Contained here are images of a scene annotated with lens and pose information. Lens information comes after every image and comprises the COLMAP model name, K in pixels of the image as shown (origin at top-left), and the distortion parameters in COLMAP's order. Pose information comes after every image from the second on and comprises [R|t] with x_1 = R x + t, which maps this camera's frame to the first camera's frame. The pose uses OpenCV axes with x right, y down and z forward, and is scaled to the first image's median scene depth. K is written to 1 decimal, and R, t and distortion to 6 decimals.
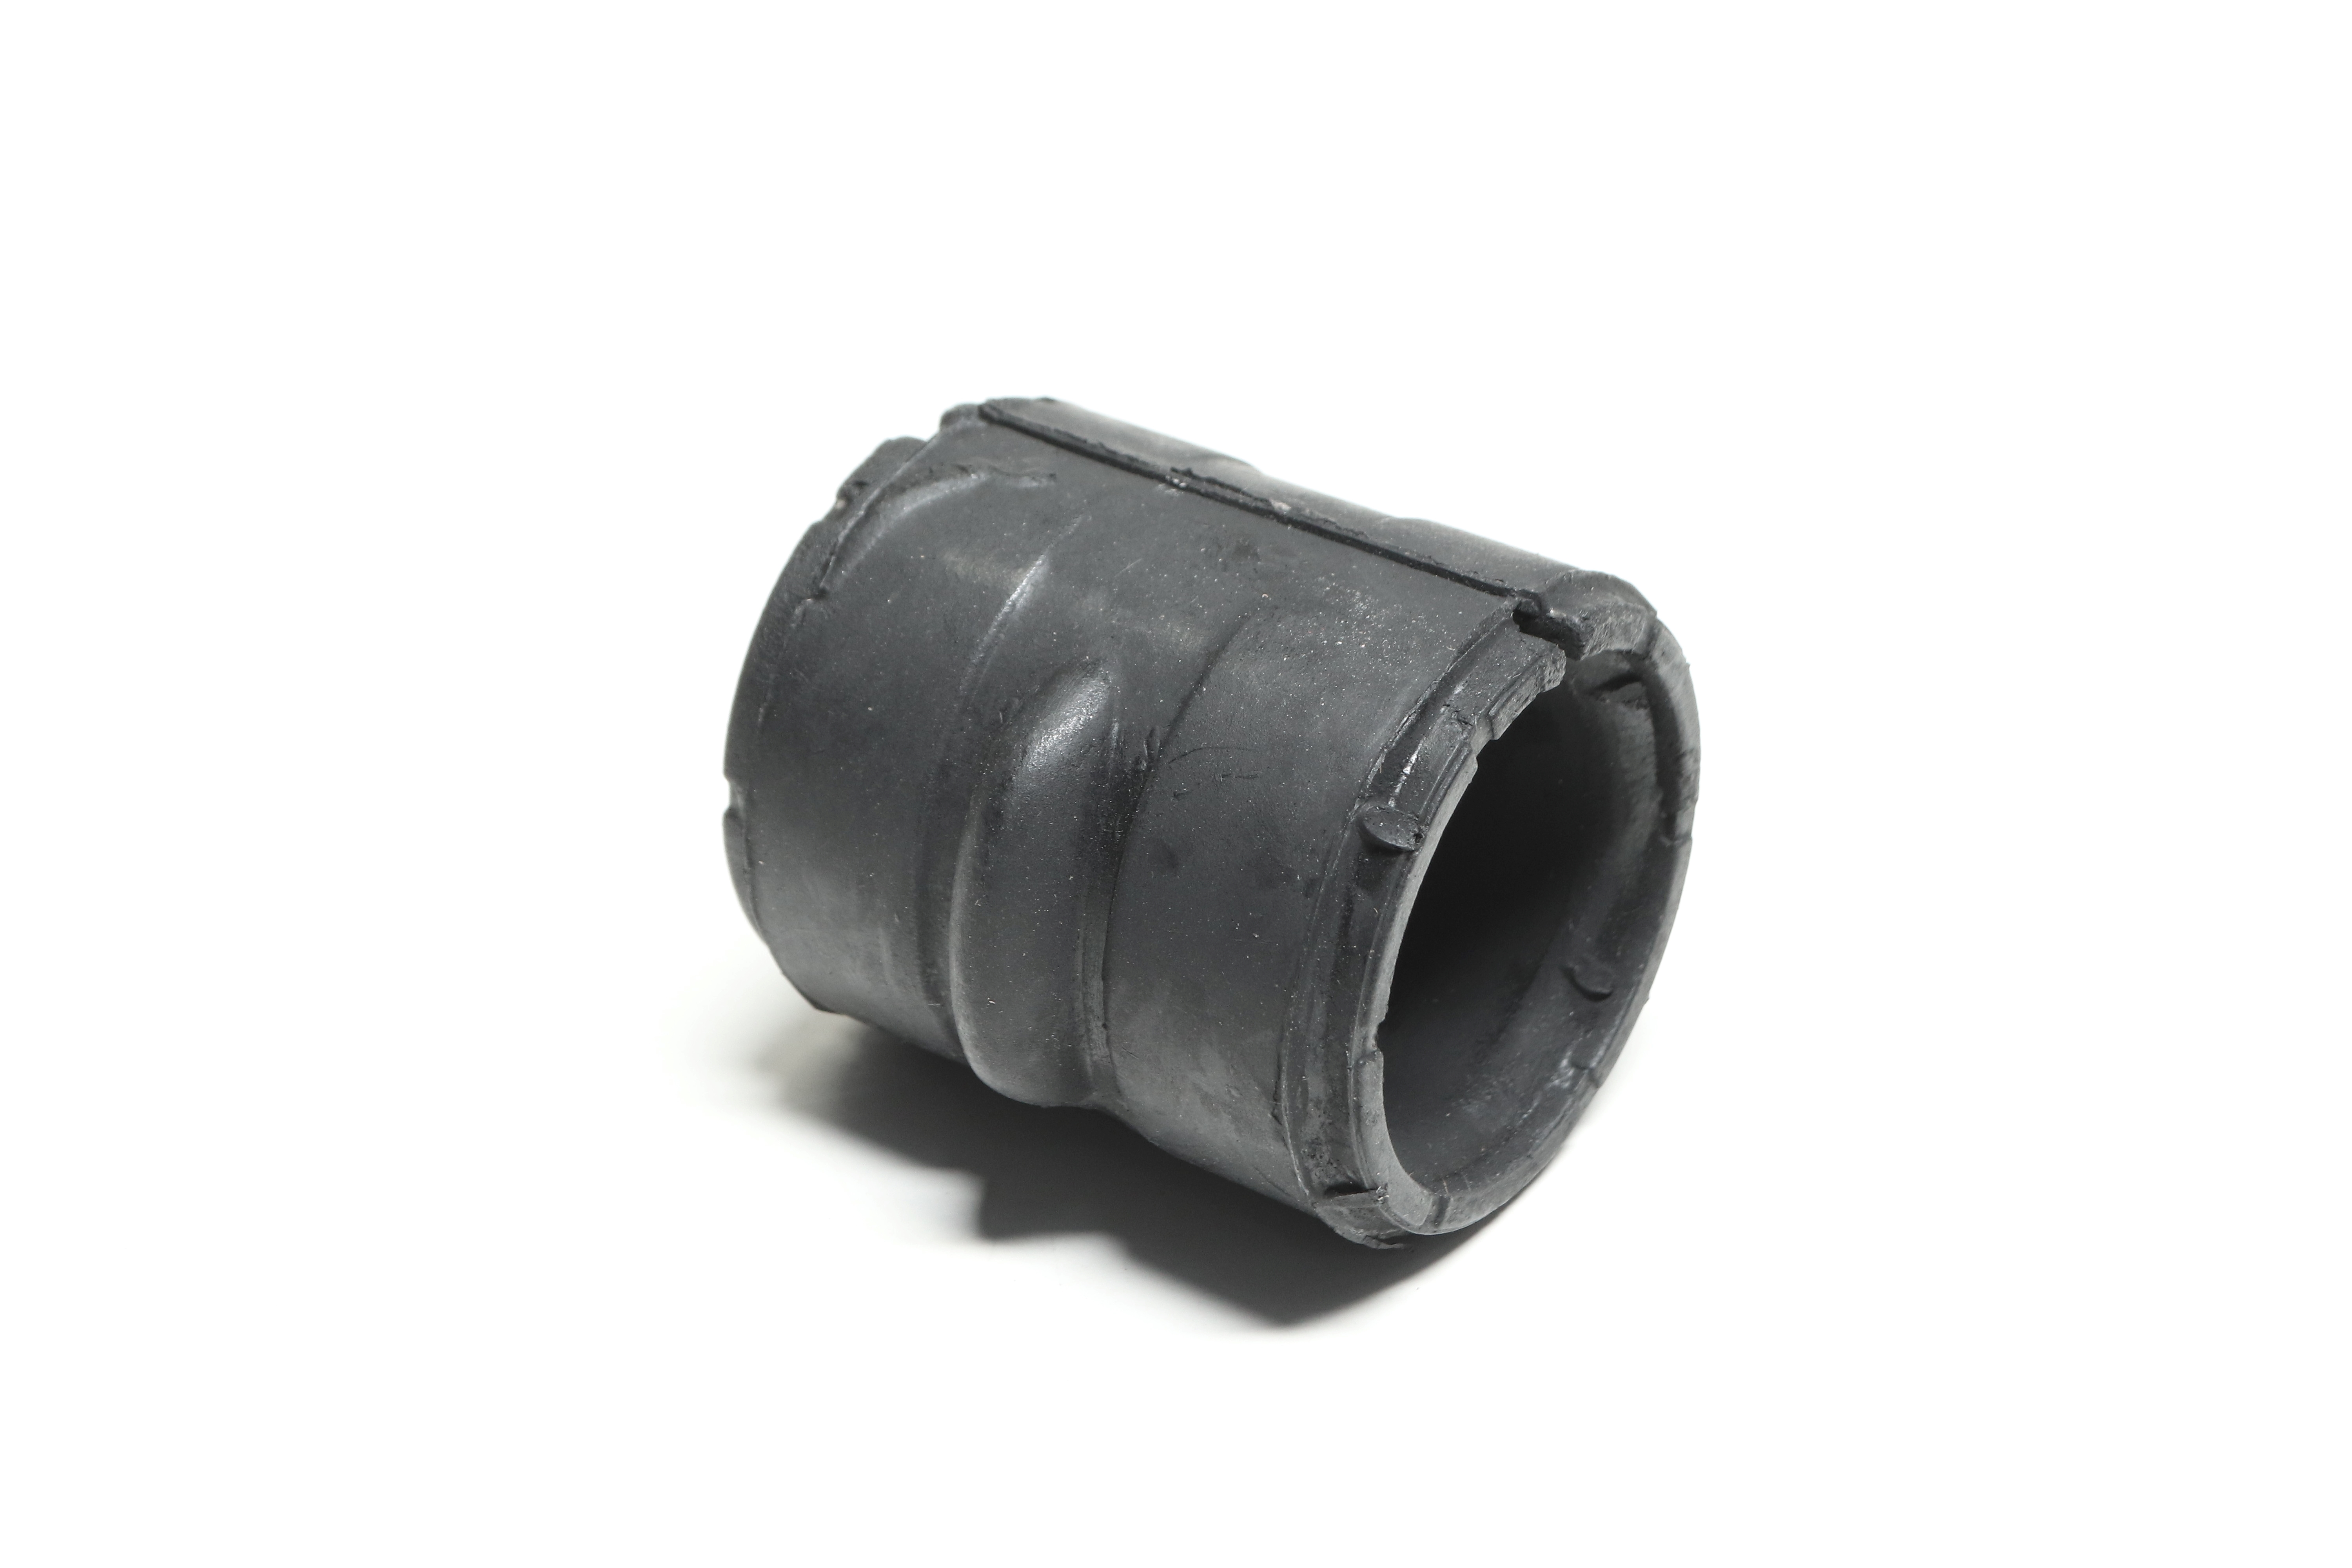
lens RADIAL K [[4906.3, 0, 1176.5], [0, 4906.3, 783.0], [0, 0, 1]] dist [-0.008504, 0.000000]
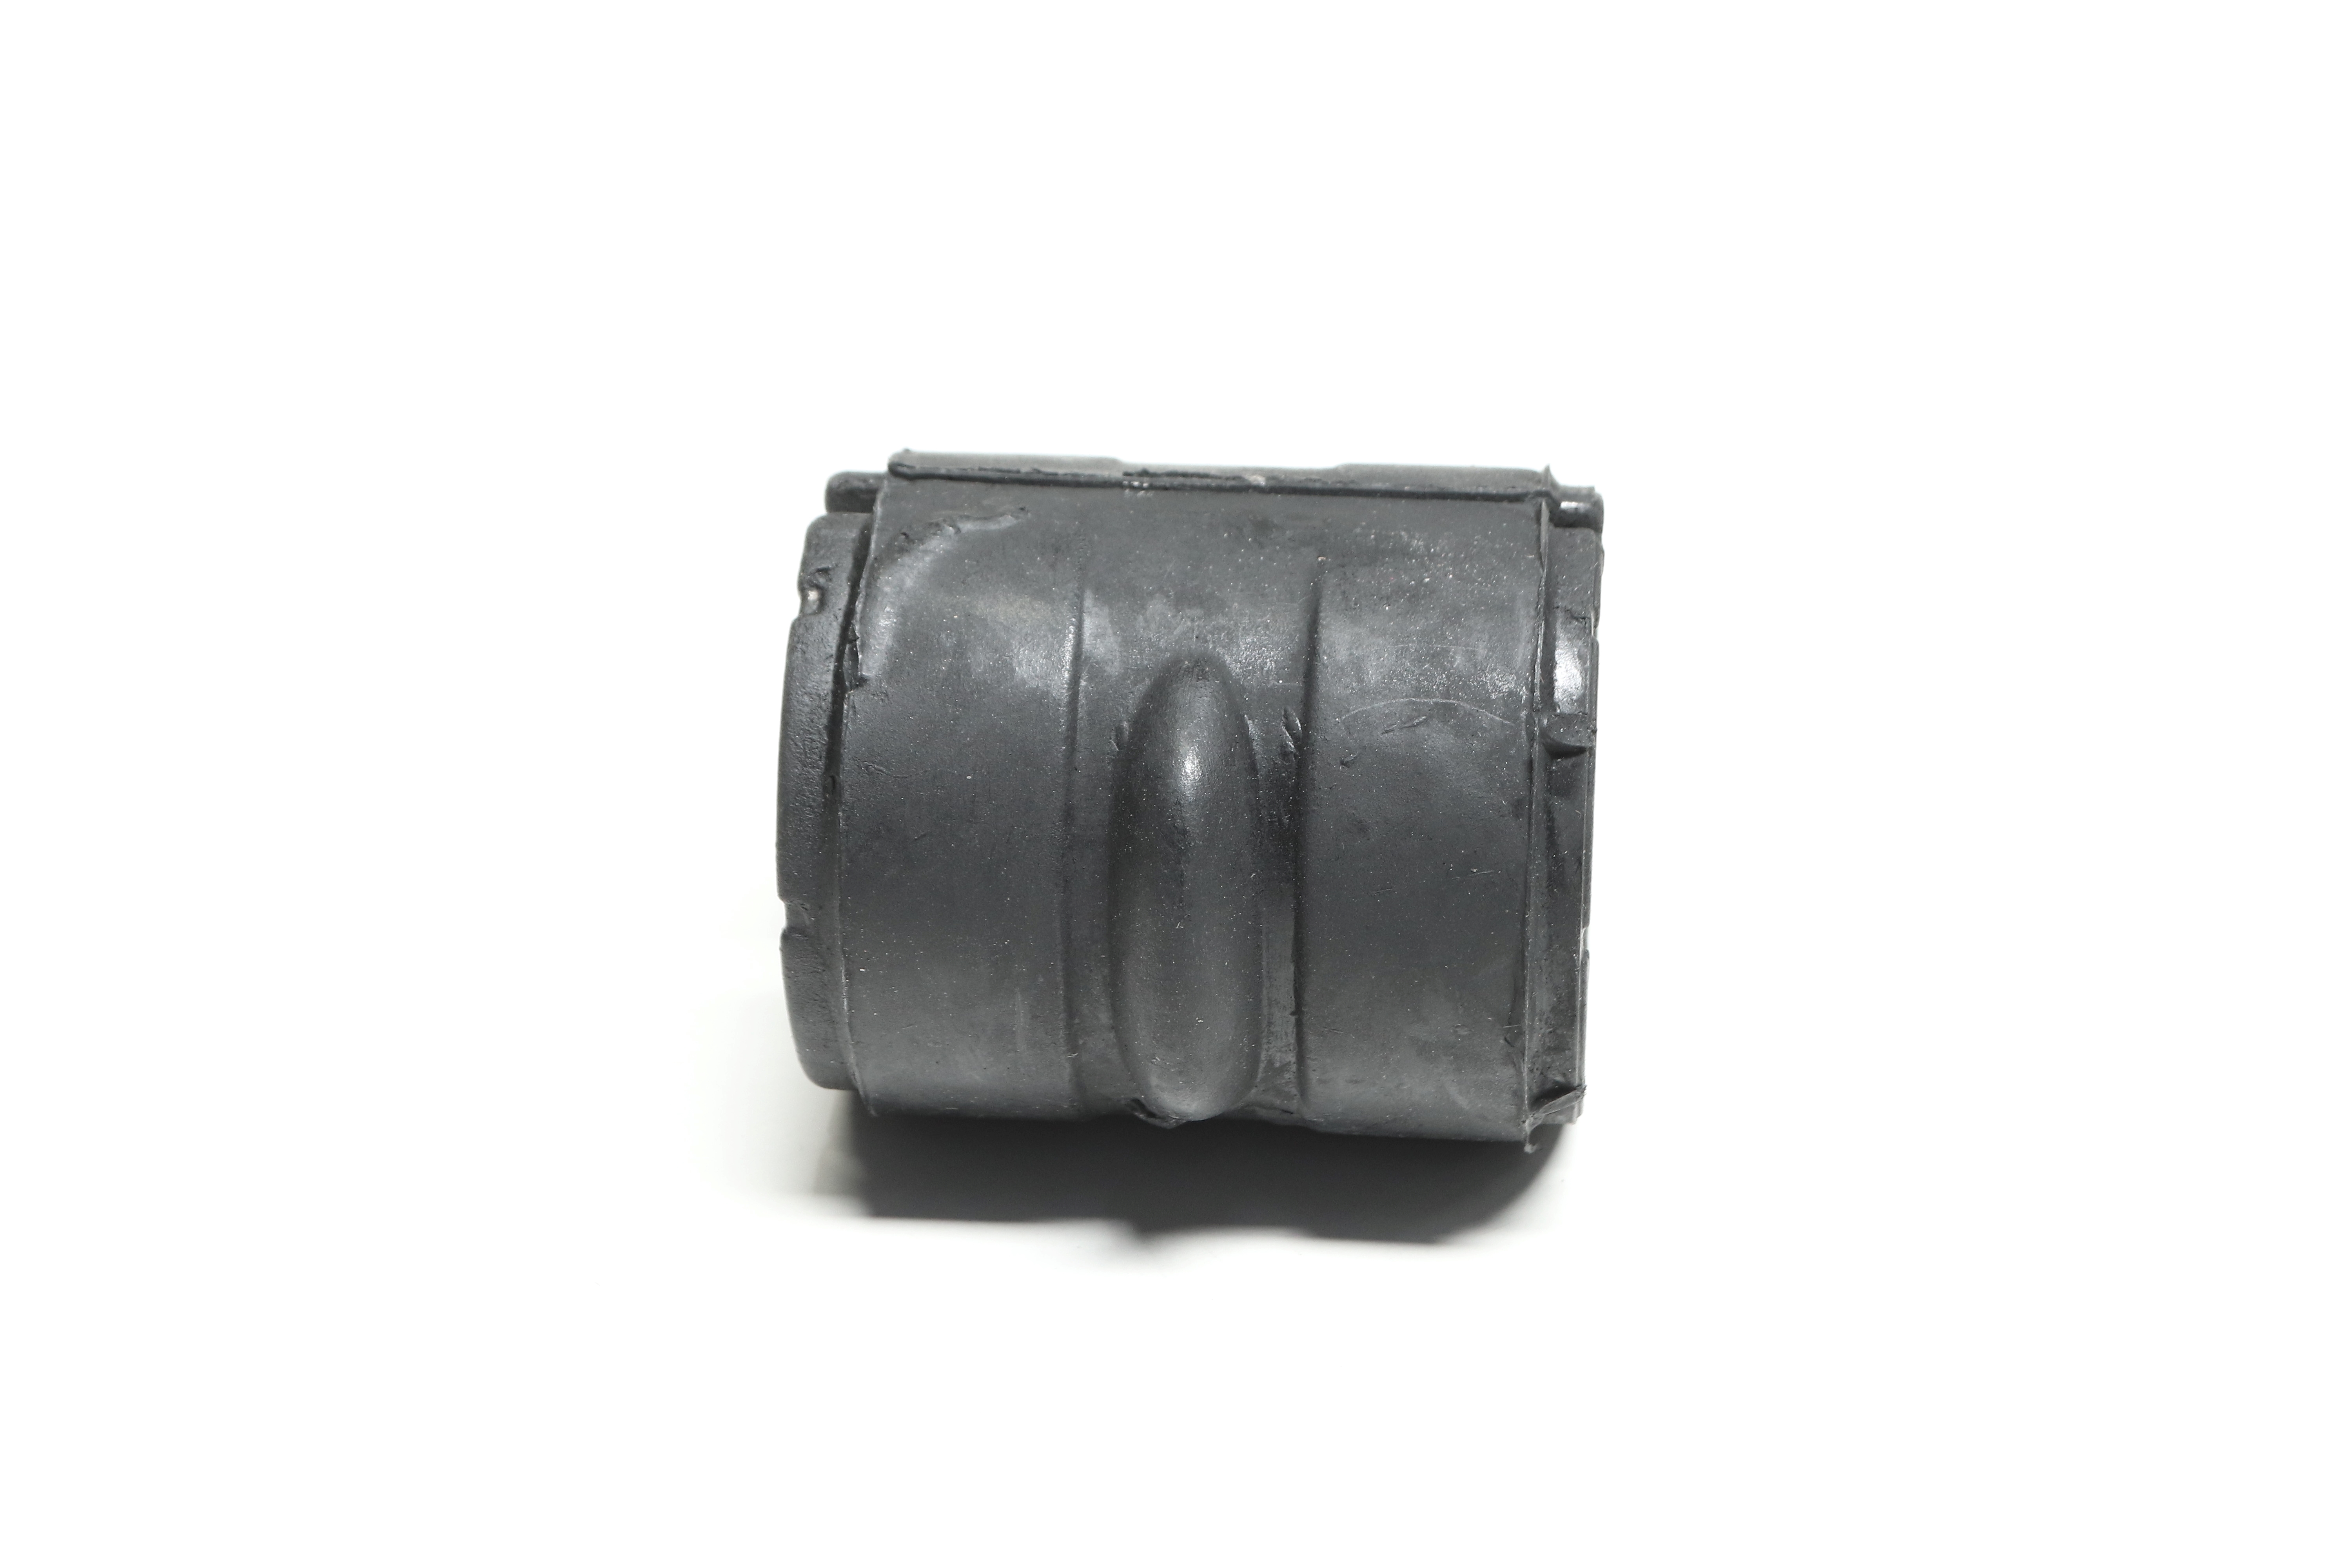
lens RADIAL K [[4906.3, 0, 1177.7], [0, 4906.3, 786.5], [0, 0, 1]] dist [-0.008504, 0.000000]
pose [[0.853851, -0.266031, 0.447399, -0.473678], [0.273864, 0.960545, 0.048492, -0.050354], [-0.442648, 0.081122, 0.893019, 0.113296]]
